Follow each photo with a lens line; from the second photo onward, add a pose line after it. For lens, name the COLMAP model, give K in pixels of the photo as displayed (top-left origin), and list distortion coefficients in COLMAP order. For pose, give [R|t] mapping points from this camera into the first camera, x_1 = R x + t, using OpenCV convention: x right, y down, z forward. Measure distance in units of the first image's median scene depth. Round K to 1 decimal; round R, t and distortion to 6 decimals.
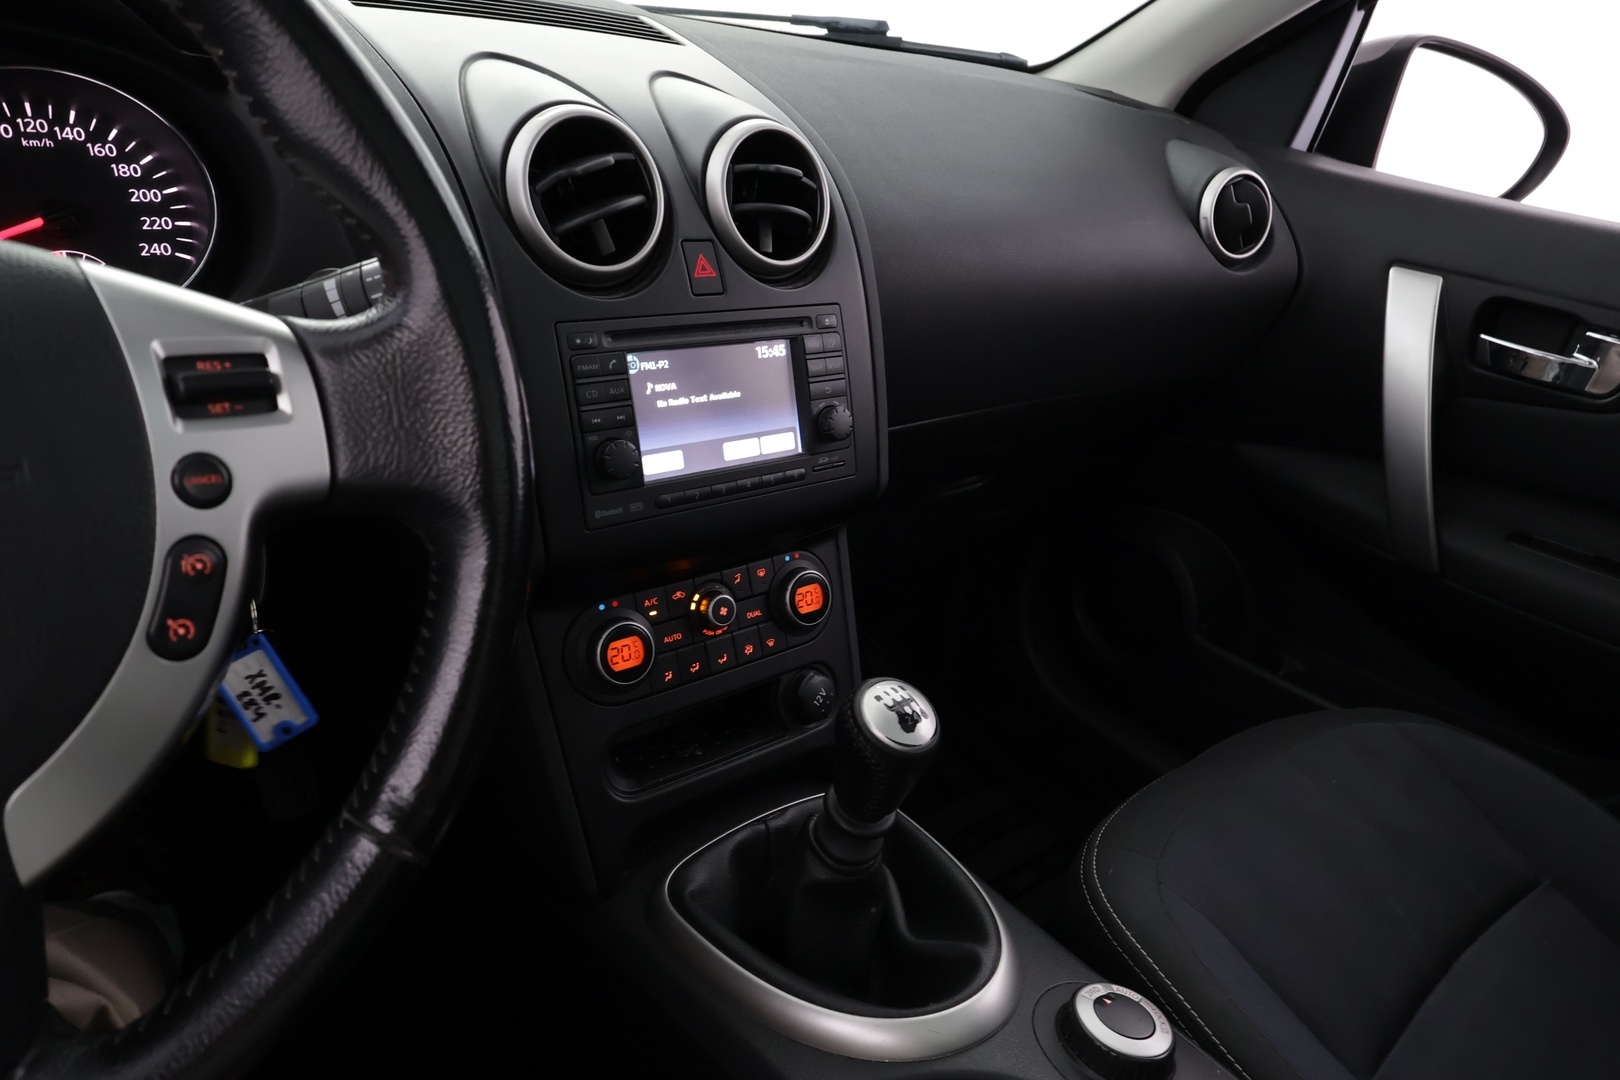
lens RADIAL K [[1030.7, 0, 810.0], [0, 1030.7, 540.0], [0, 0, 1]] dist [0.025362, -0.000642]
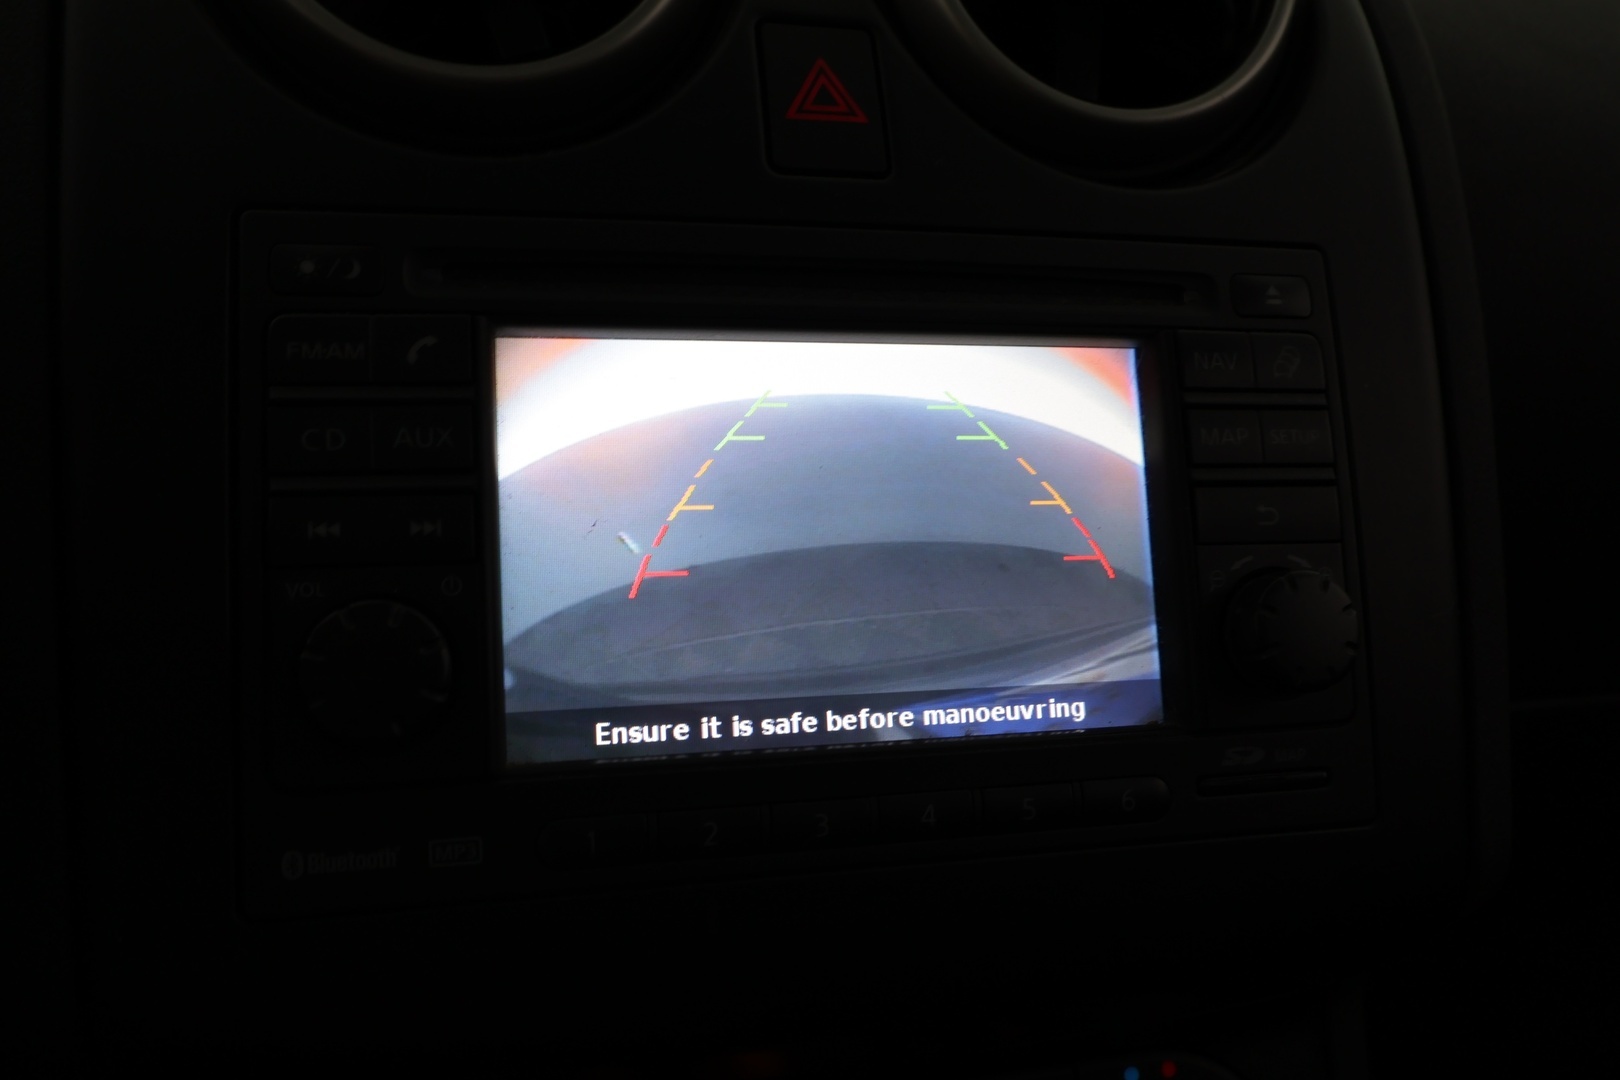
lens RADIAL K [[1291.9, 0, 810.0], [0, 1291.9, 540.0], [0, 0, 1]] dist [-0.002119, 0.052725]
pose [[0.902381, 0.017646, -0.430578, 0.057728], [-0.122642, 0.968360, -0.217341, -0.043581], [0.413119, 0.248931, 0.875994, 0.625651]]
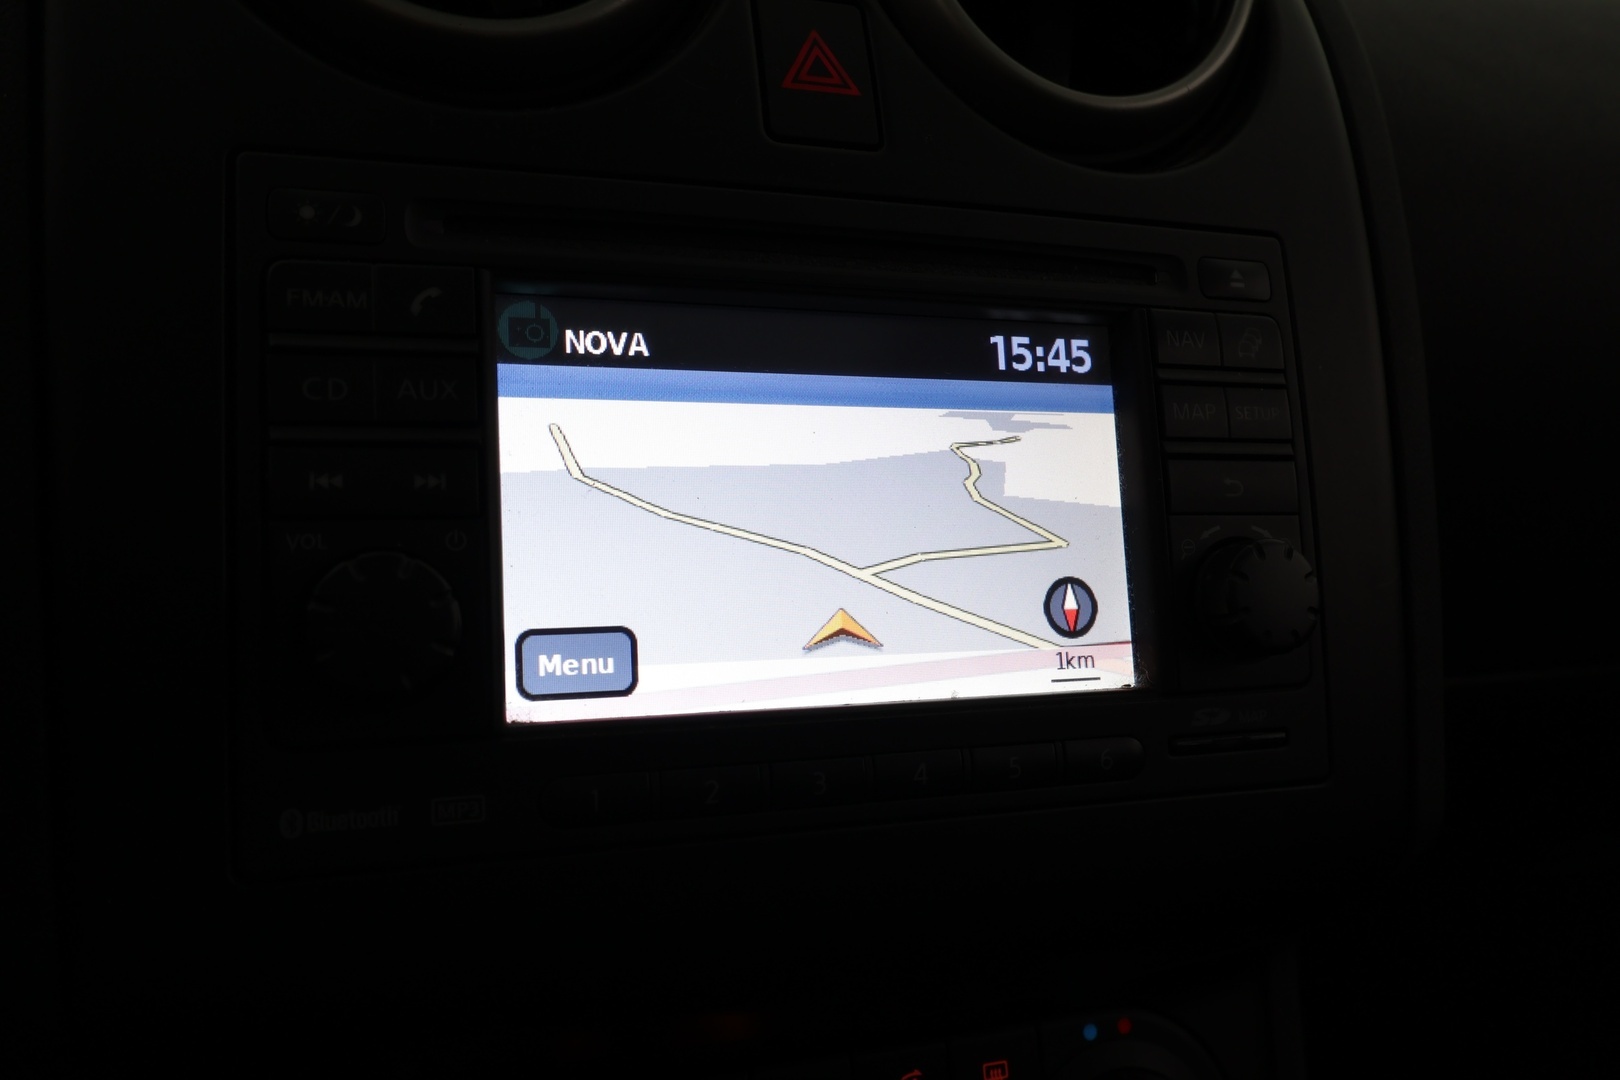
lens RADIAL K [[1291.9, 0, 810.0], [0, 1291.9, 540.0], [0, 0, 1]] dist [-0.002119, 0.052725]
pose [[0.940676, 0.024930, -0.338389, 0.029245], [-0.109604, 0.966158, -0.233506, -0.027767], [0.321116, 0.256742, 0.911575, 0.612688]]
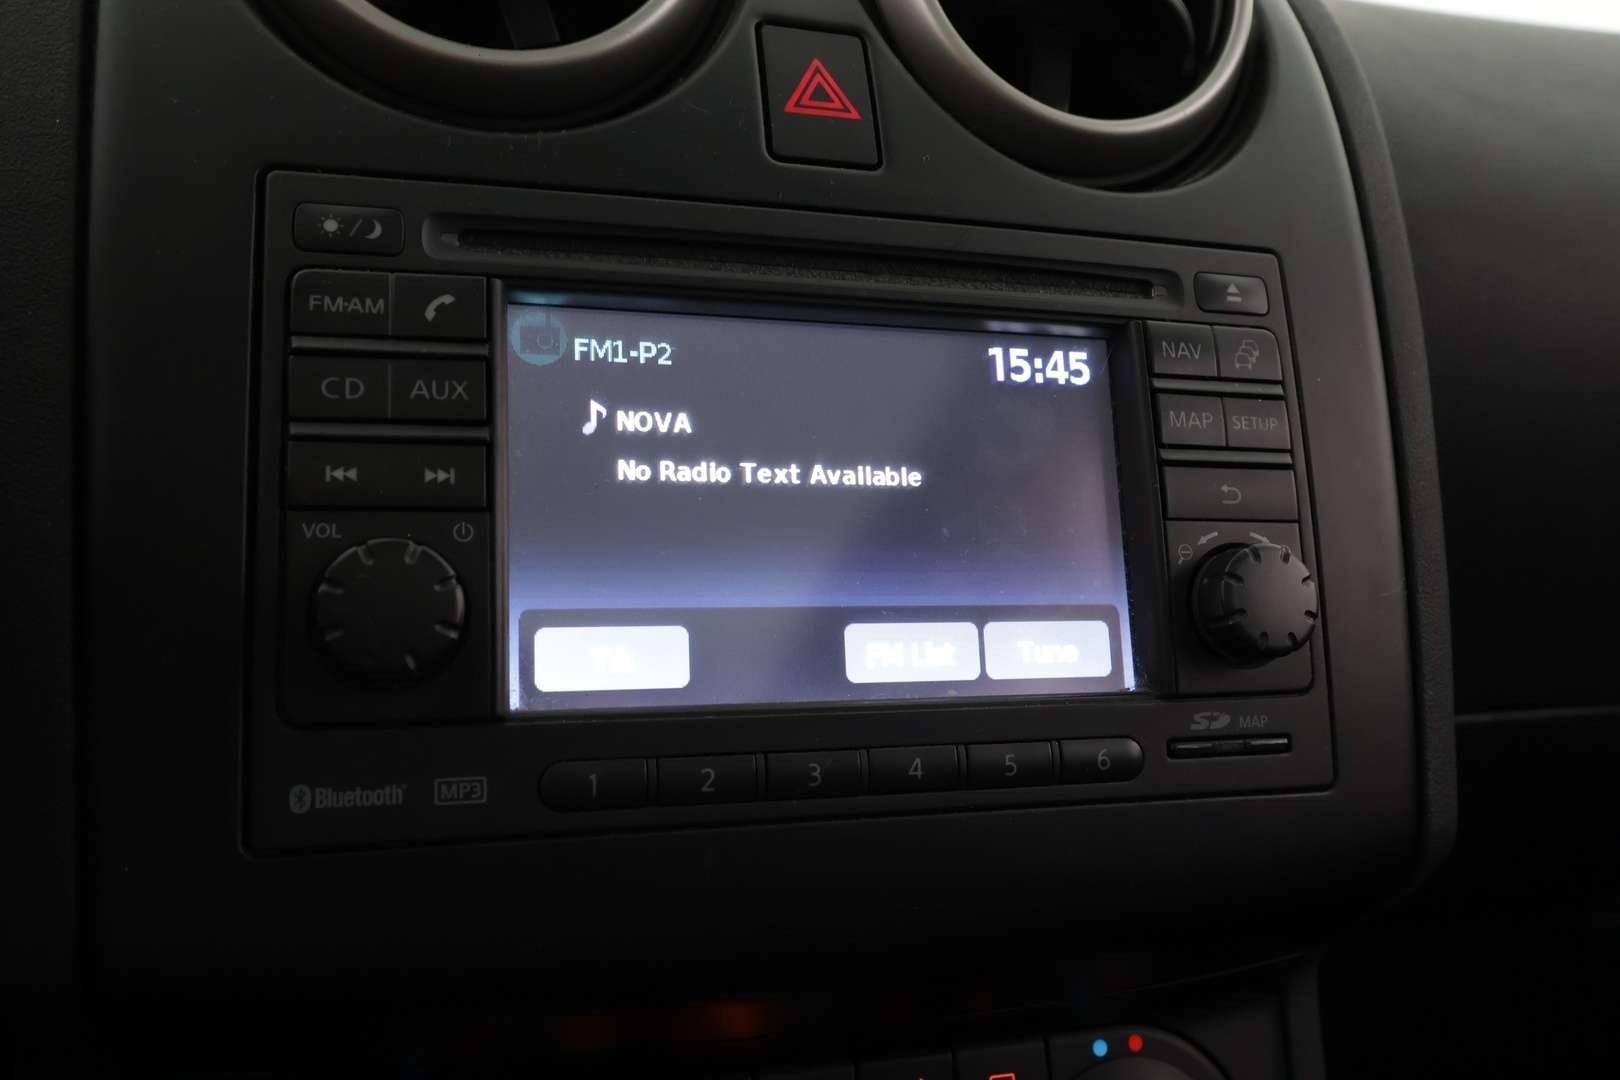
lens RADIAL K [[1291.9, 0, 810.0], [0, 1291.9, 540.0], [0, 0, 1]] dist [-0.002119, 0.052725]
pose [[0.923377, 0.006718, -0.383835, 0.049405], [-0.122891, 0.952406, -0.278963, -0.009247], [0.363692, 0.304758, 0.880256, 0.614201]]
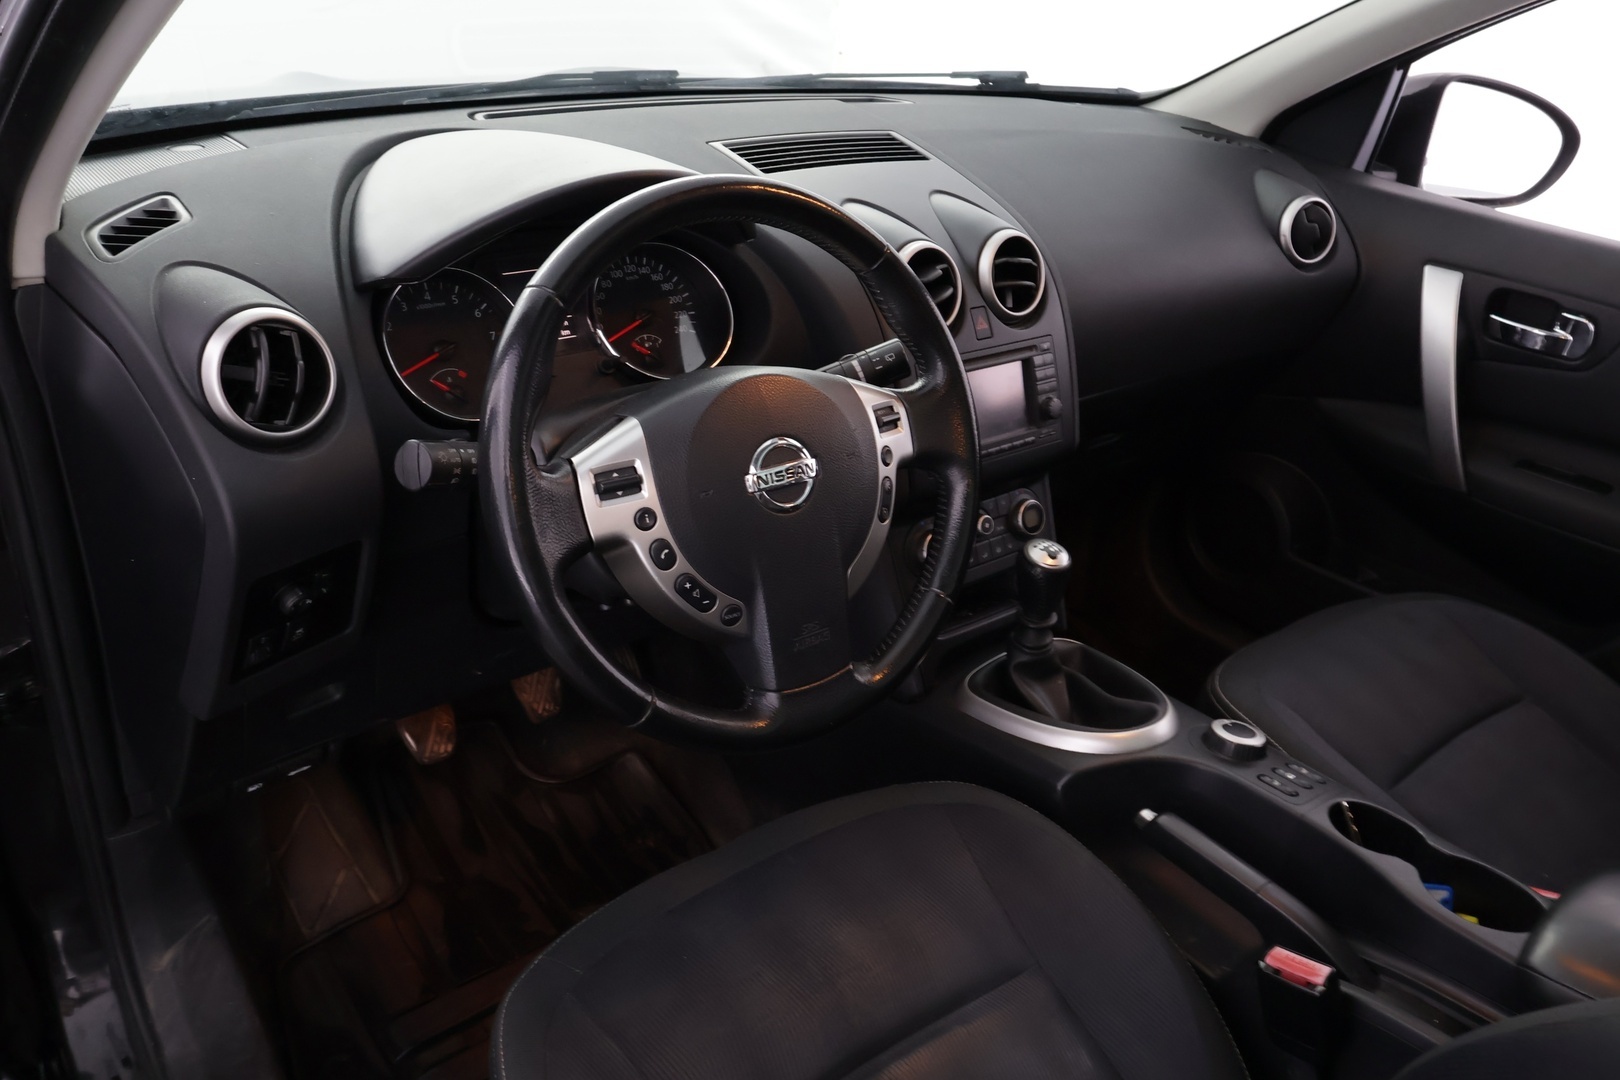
lens RADIAL K [[1271.6, 0, 810.0], [0, 1271.6, 540.0], [0, 0, 1]] dist [0.038301, 0.002484]
pose [[0.999200, -0.035494, -0.018418, -0.329037], [0.035944, 0.999049, 0.024679, 0.032340], [0.017525, -0.025321, 0.999526, -1.035042]]
